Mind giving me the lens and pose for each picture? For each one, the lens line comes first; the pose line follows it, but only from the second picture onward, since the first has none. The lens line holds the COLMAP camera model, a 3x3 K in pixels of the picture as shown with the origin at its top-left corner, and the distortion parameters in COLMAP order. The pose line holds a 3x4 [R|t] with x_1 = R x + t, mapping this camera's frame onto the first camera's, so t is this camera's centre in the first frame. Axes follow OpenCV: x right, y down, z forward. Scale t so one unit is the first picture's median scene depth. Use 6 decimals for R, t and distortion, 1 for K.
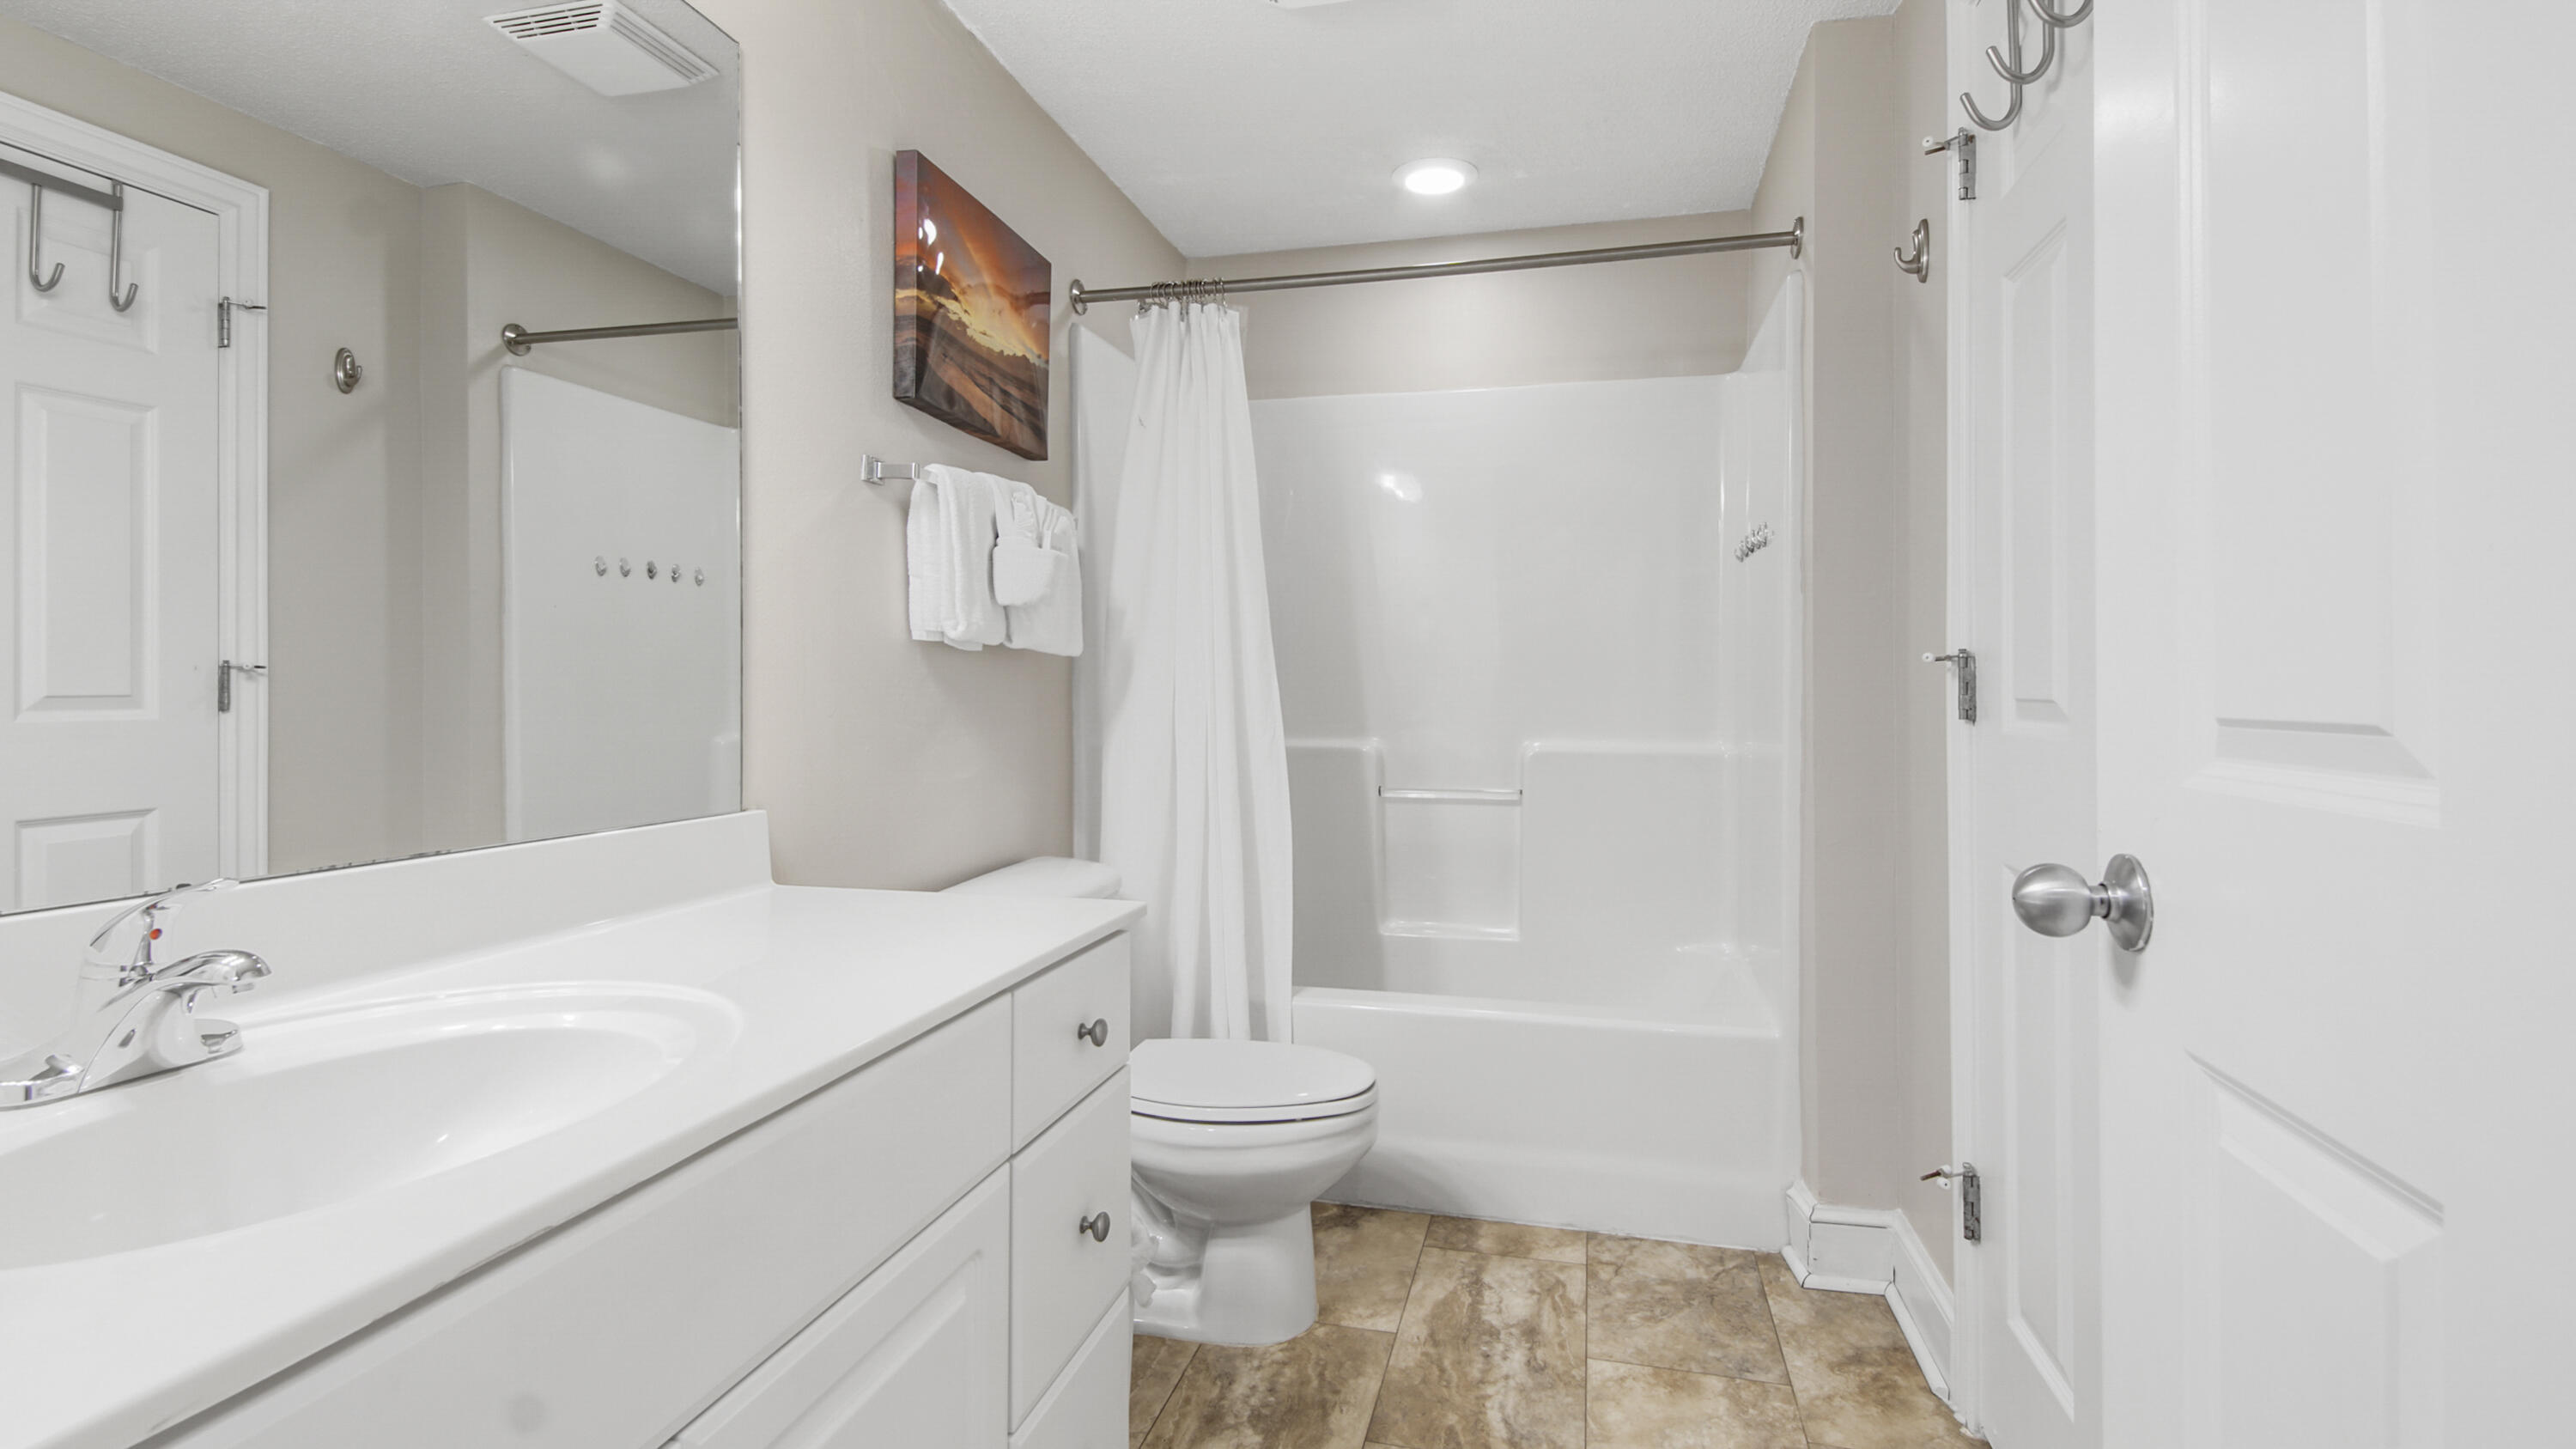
lens RADIAL K [[1148.7, 0, 1288.9], [0, 1148.7, 706.8], [0, 0, 1]] dist [0.002072, -0.003487]
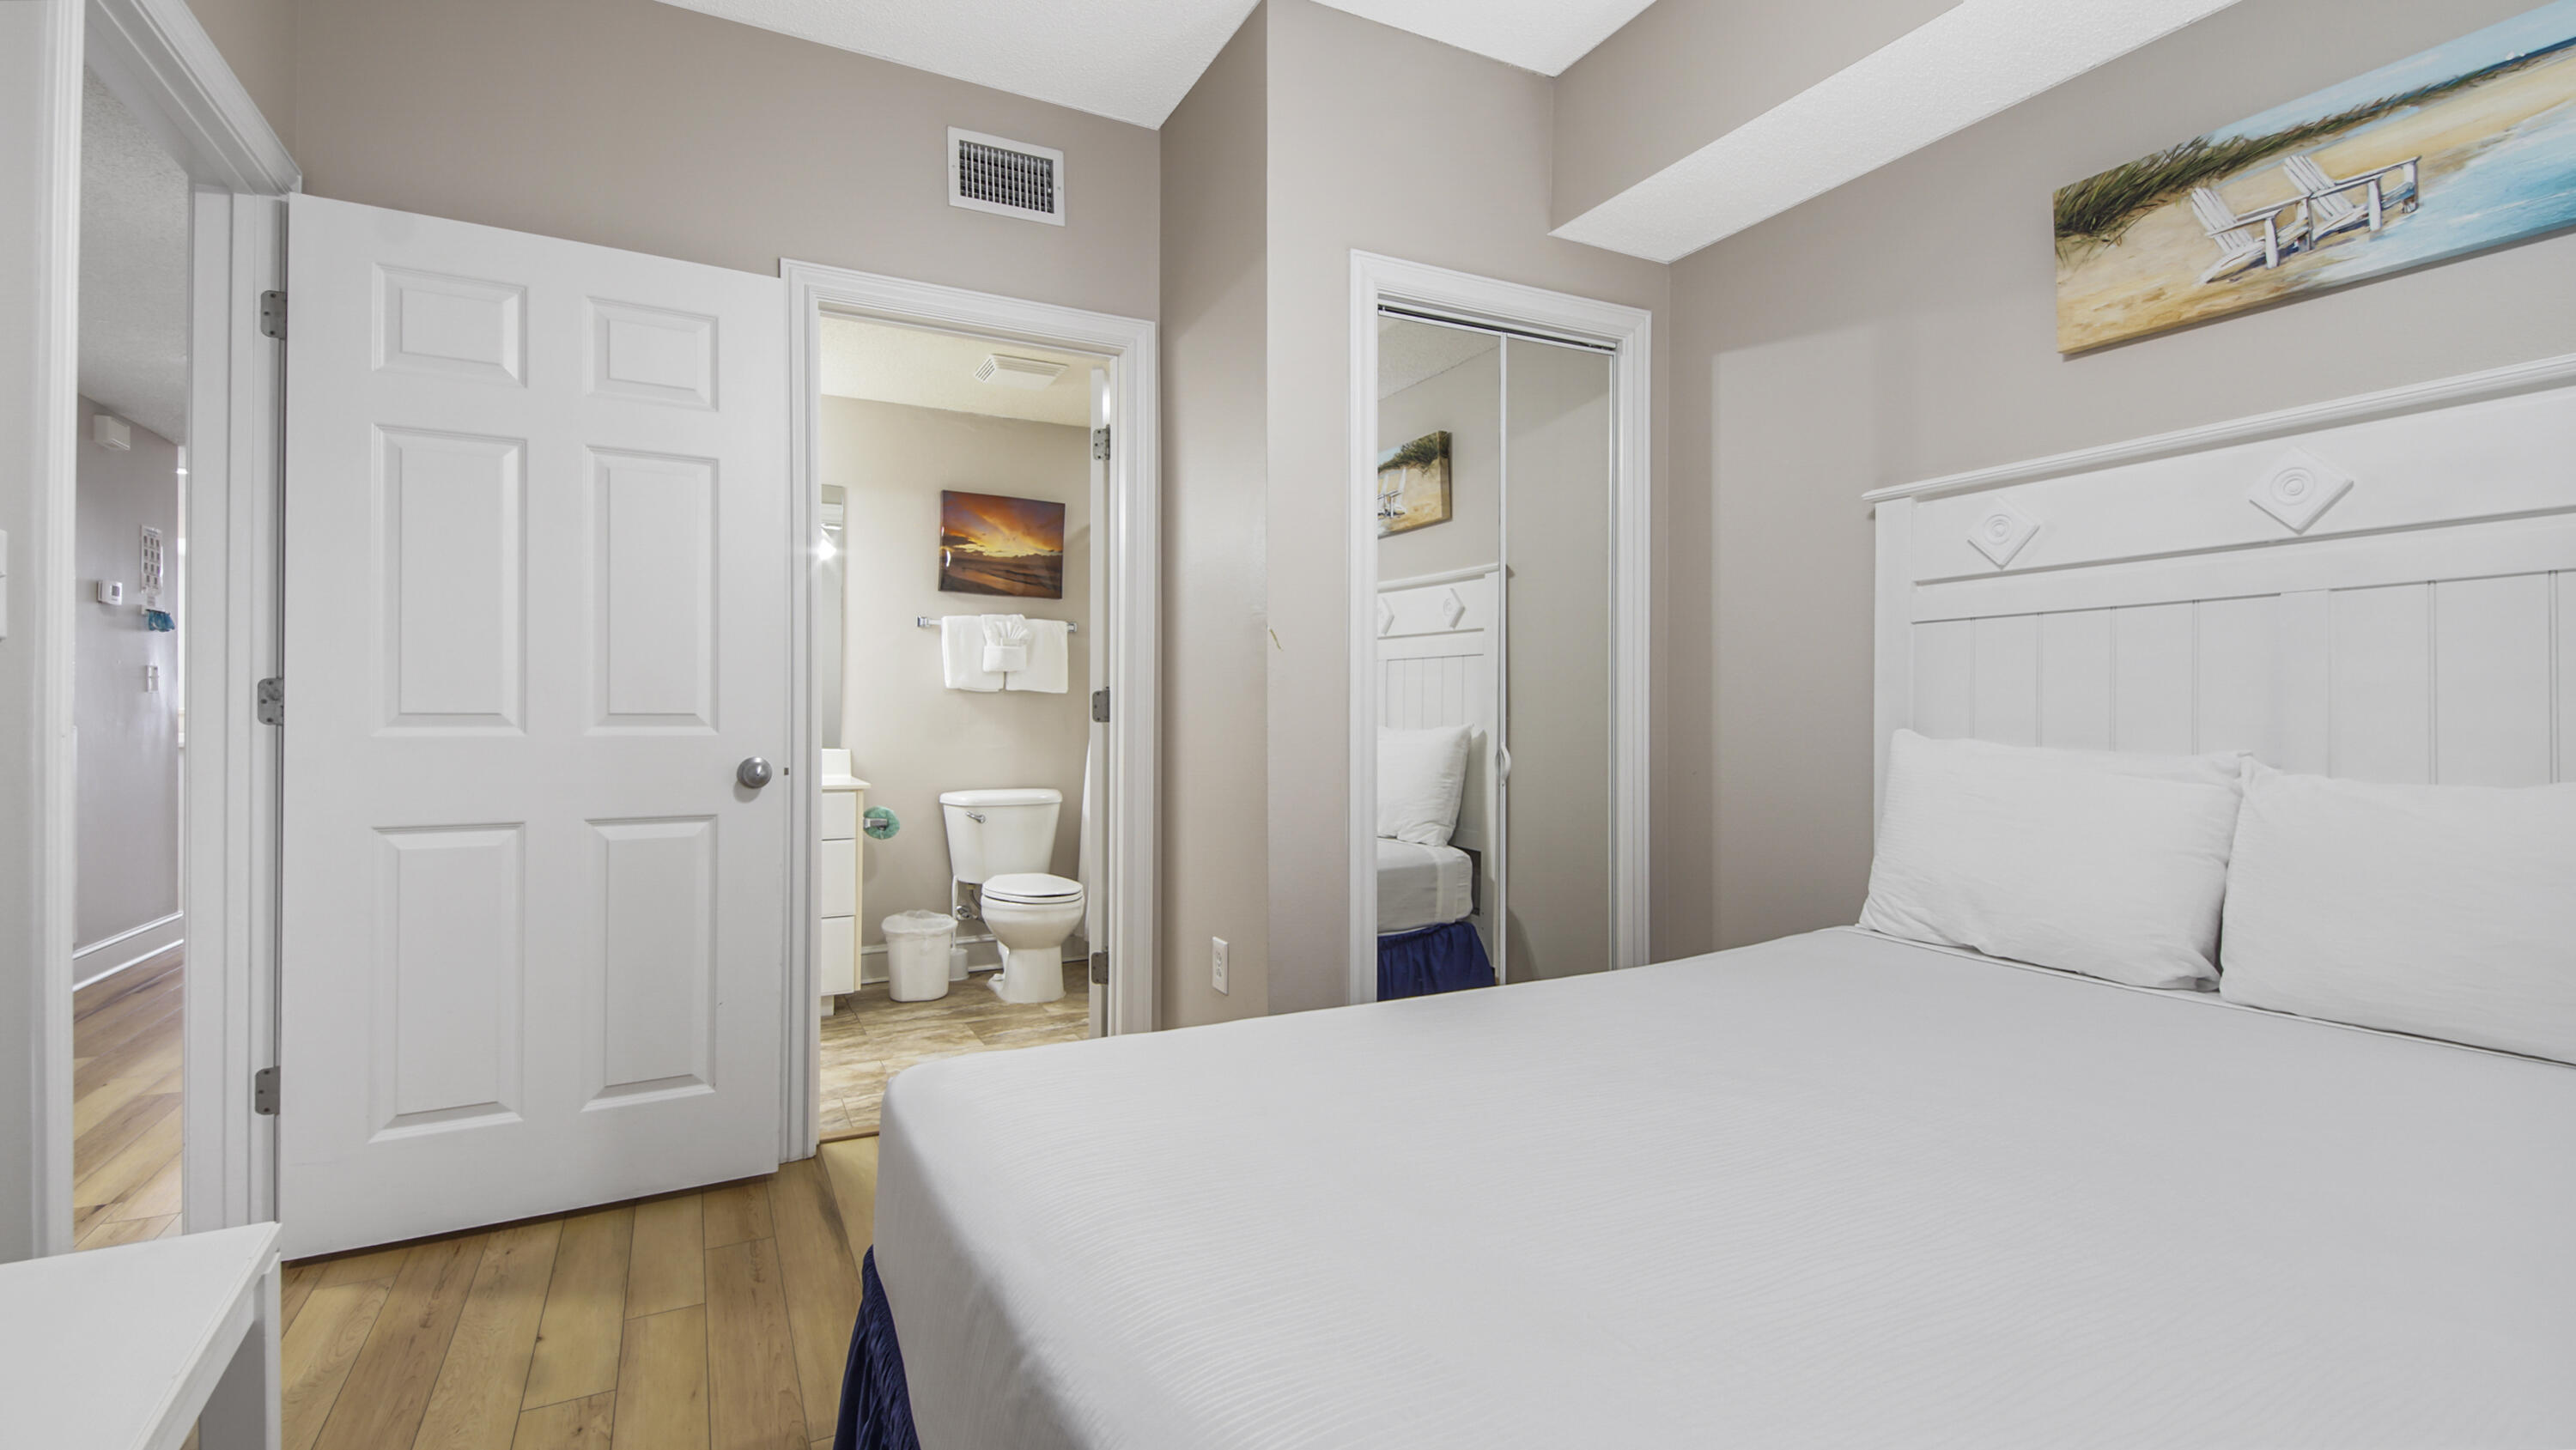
lens RADIAL K [[1148.4, 0, 1291.2], [0, 1148.4, 707.5], [0, 0, 1]] dist [0.002072, -0.003487]
pose [[0.680577, 0.000772, -0.732676, 1.899025], [-0.016300, 0.999768, -0.014088, 0.005620], [0.732495, 0.021530, 0.680431, -0.117139]]
